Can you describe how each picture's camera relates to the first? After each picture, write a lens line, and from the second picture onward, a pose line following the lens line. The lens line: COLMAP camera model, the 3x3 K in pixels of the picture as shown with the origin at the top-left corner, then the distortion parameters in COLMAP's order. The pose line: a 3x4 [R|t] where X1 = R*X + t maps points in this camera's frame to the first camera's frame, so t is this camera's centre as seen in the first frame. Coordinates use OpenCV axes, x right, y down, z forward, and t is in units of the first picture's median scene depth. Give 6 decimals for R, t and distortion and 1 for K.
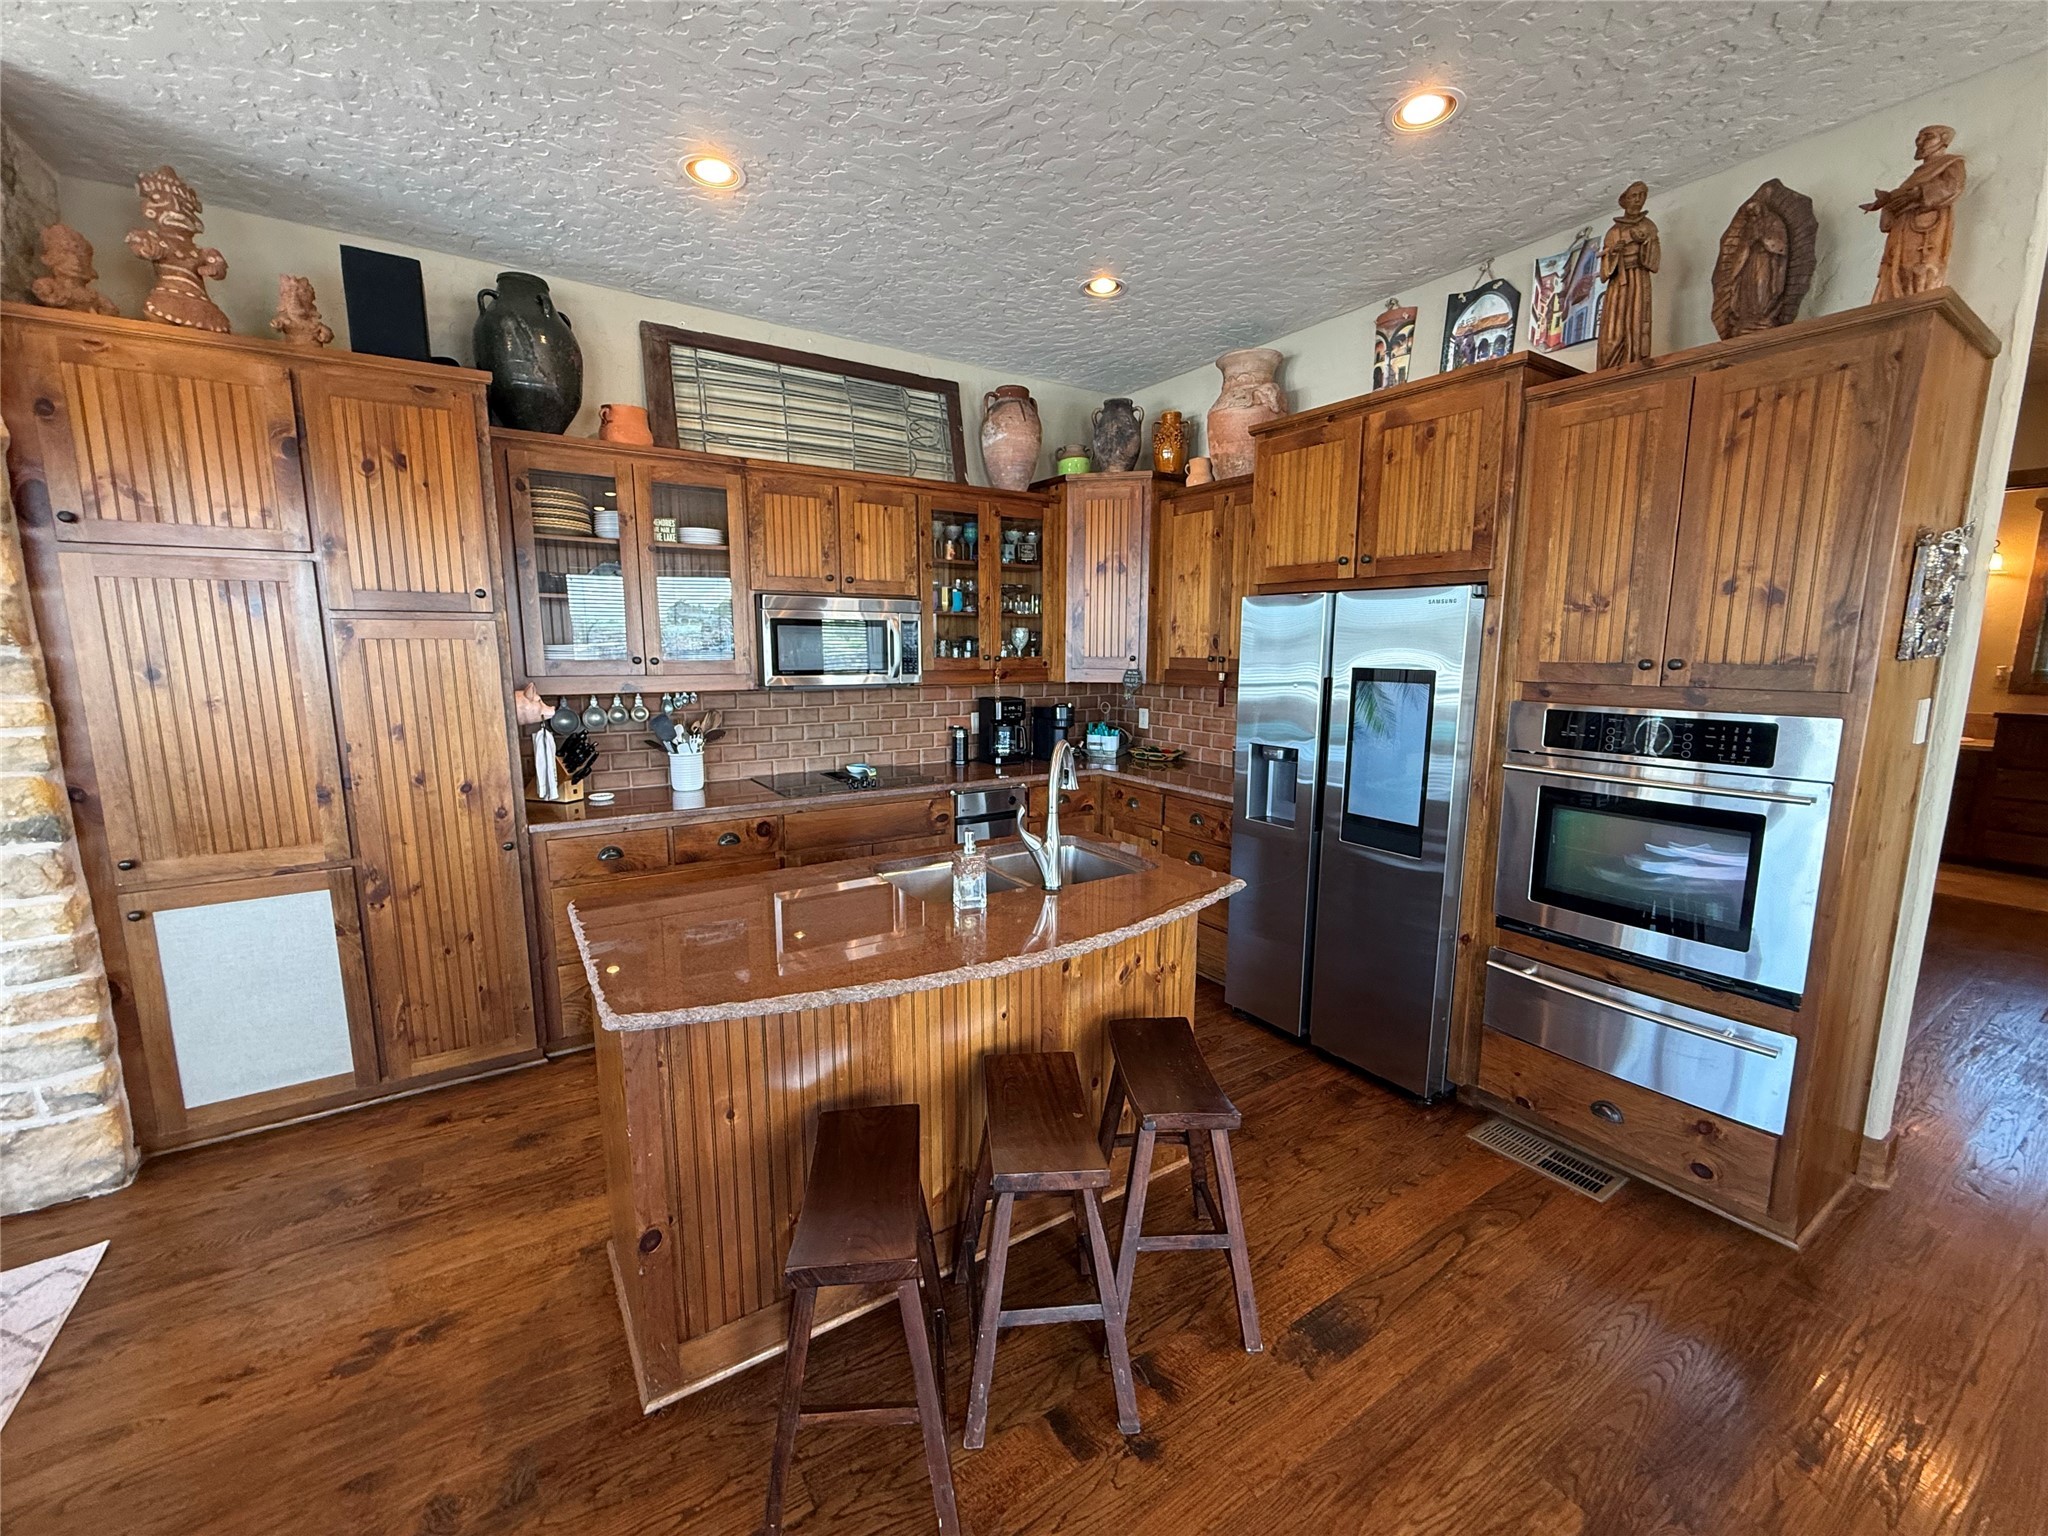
lens RADIAL K [[819.2, 0, 1007.3], [0, 819.2, 766.9], [0, 0, 1]] dist [-0.004858, 0.001024]
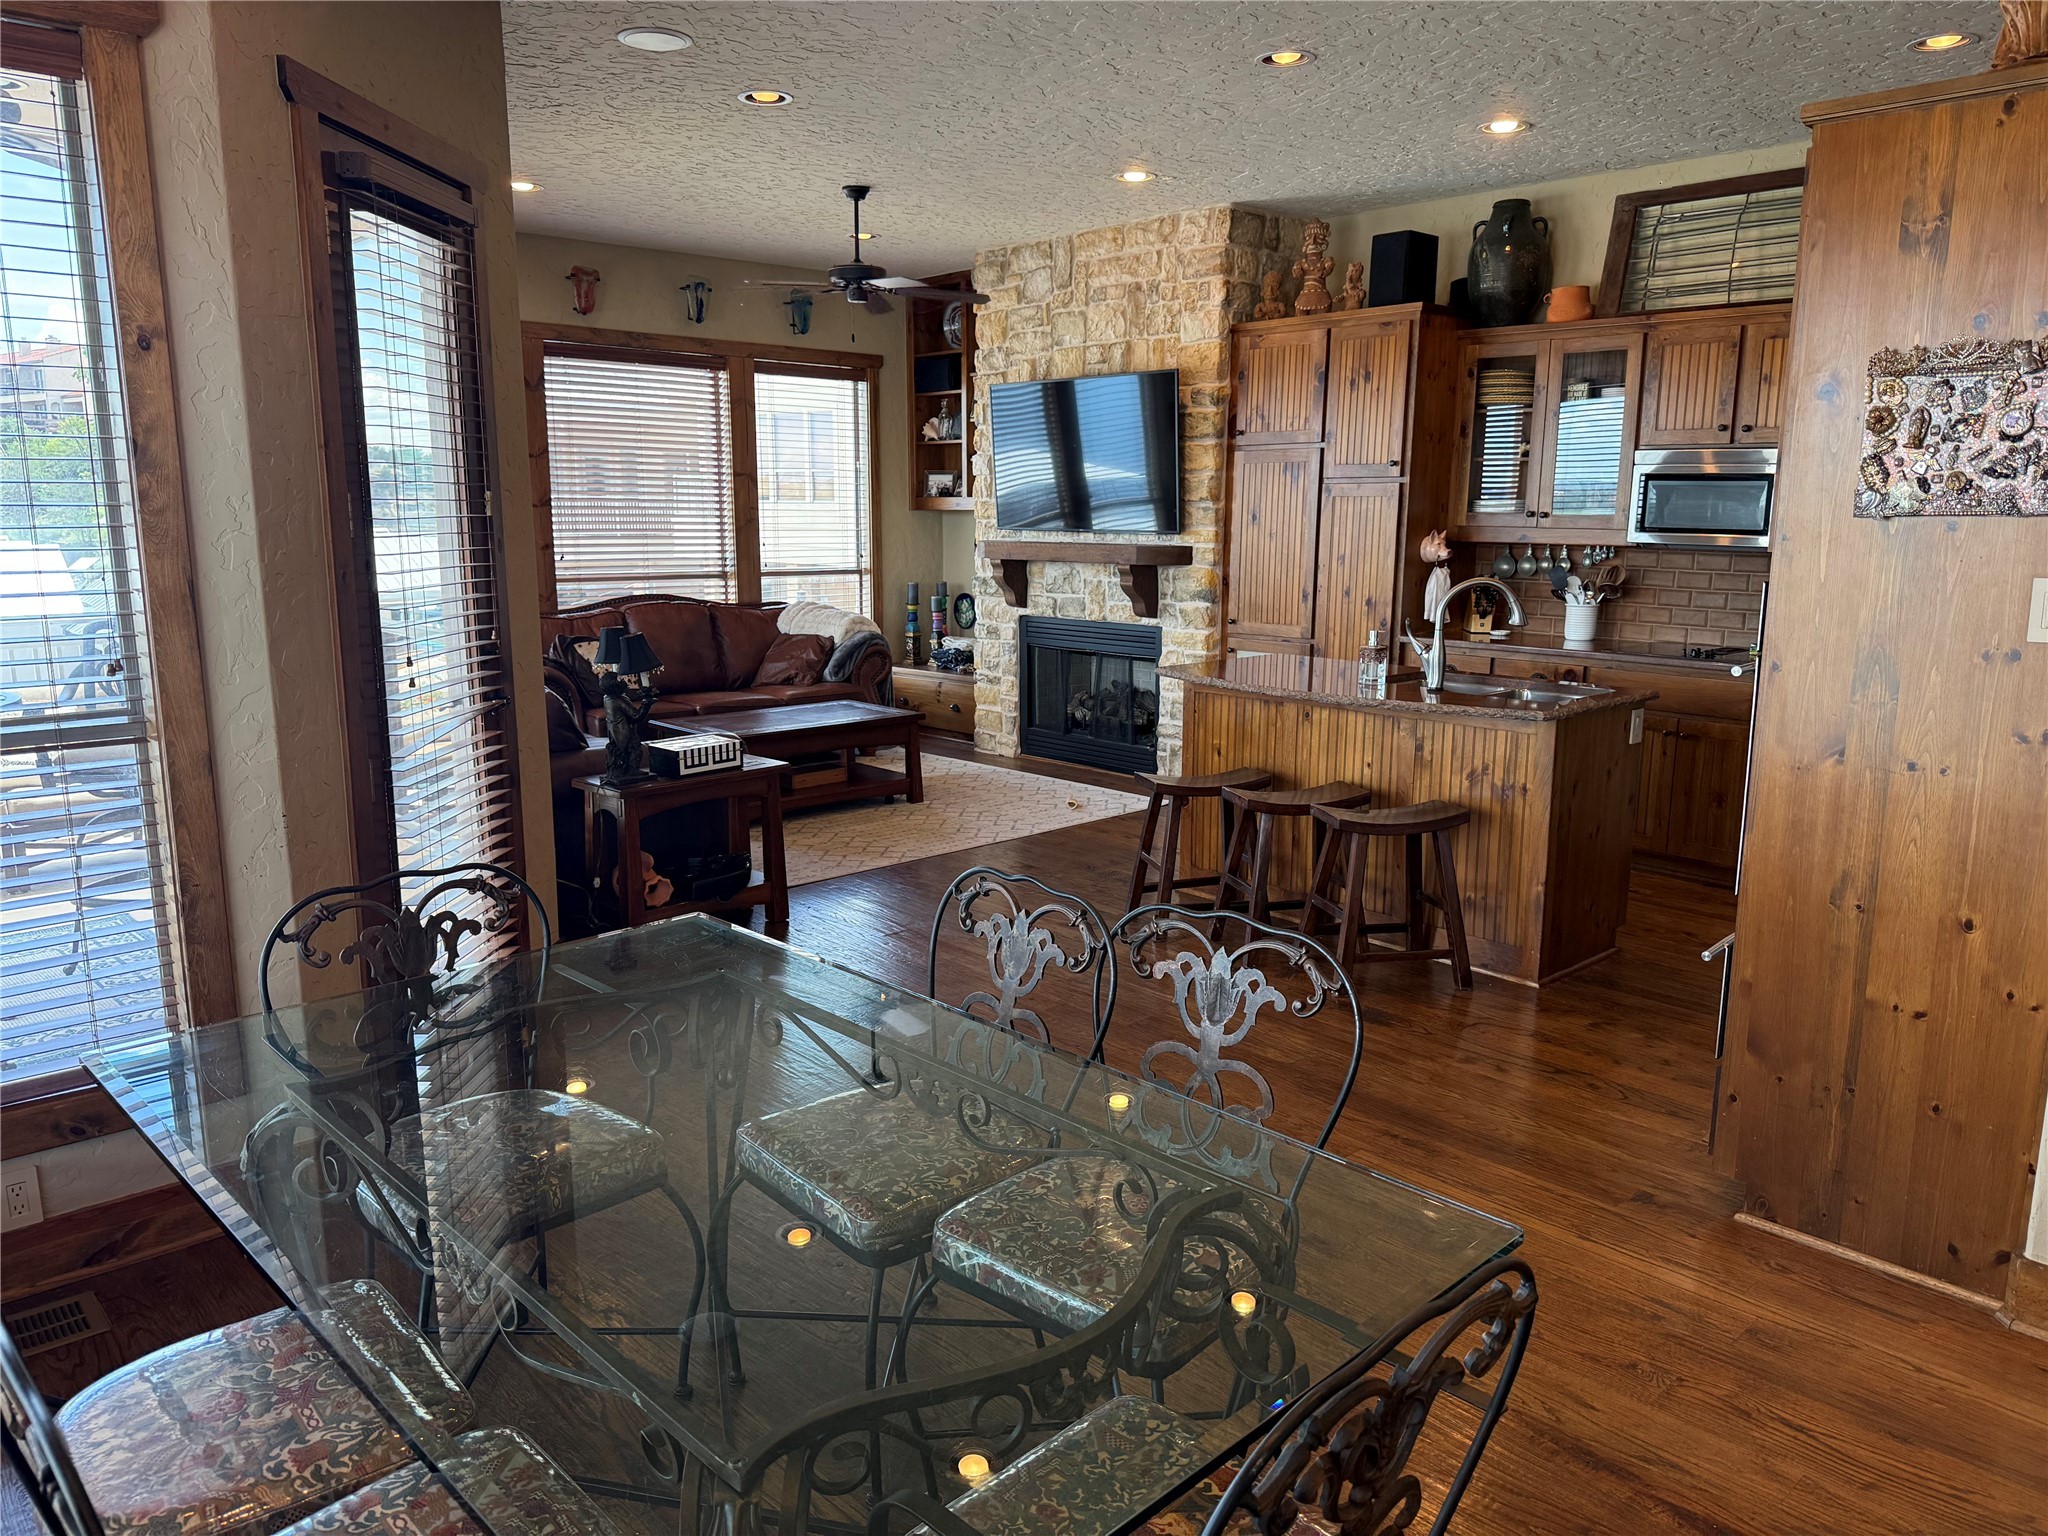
lens RADIAL K [[1477.4, 0, 1008.3], [0, 1477.4, 774.4], [0, 0, 1]] dist [0.055267, -0.045670]
pose [[0.166617, 0.178379, -0.969752, 1.428263], [-0.152137, 0.976373, 0.153458, 0.014716], [0.974214, 0.121967, 0.189818, -0.052894]]
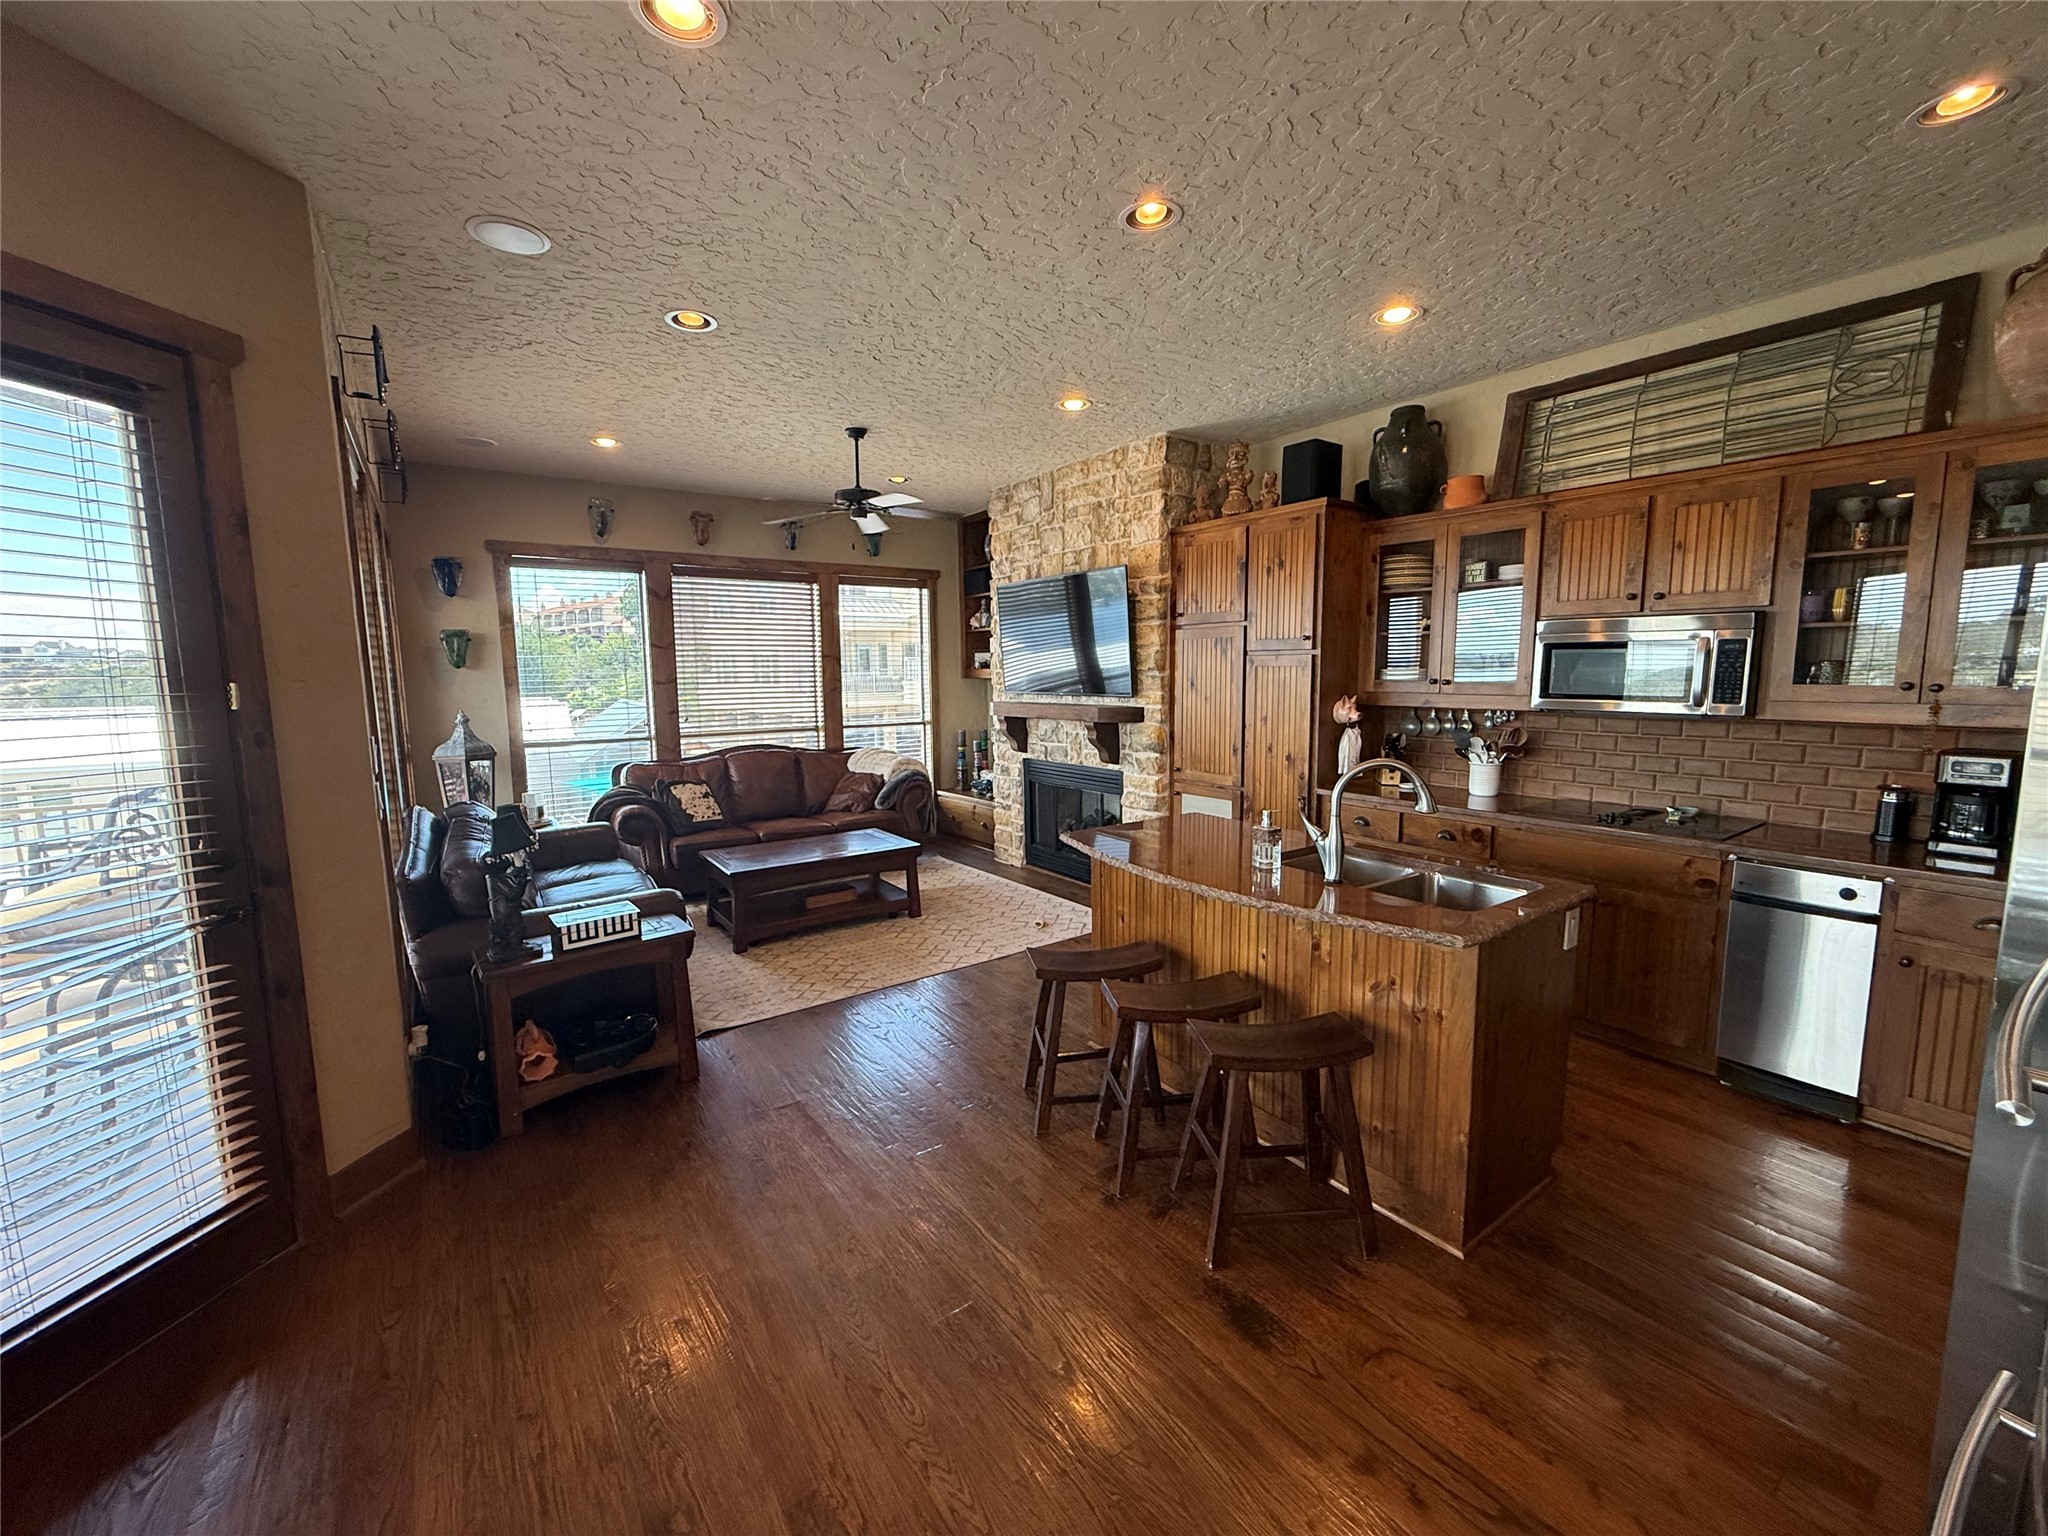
lens RADIAL K [[819.2, 0, 1013.2], [0, 819.2, 766.0], [0, 0, 1]] dist [-0.004858, 0.001024]
pose [[0.035450, 0.116791, -0.992524, 0.747239], [-0.138450, 0.984145, 0.110860, -0.050159], [0.989735, 0.133485, 0.051058, 0.301734]]
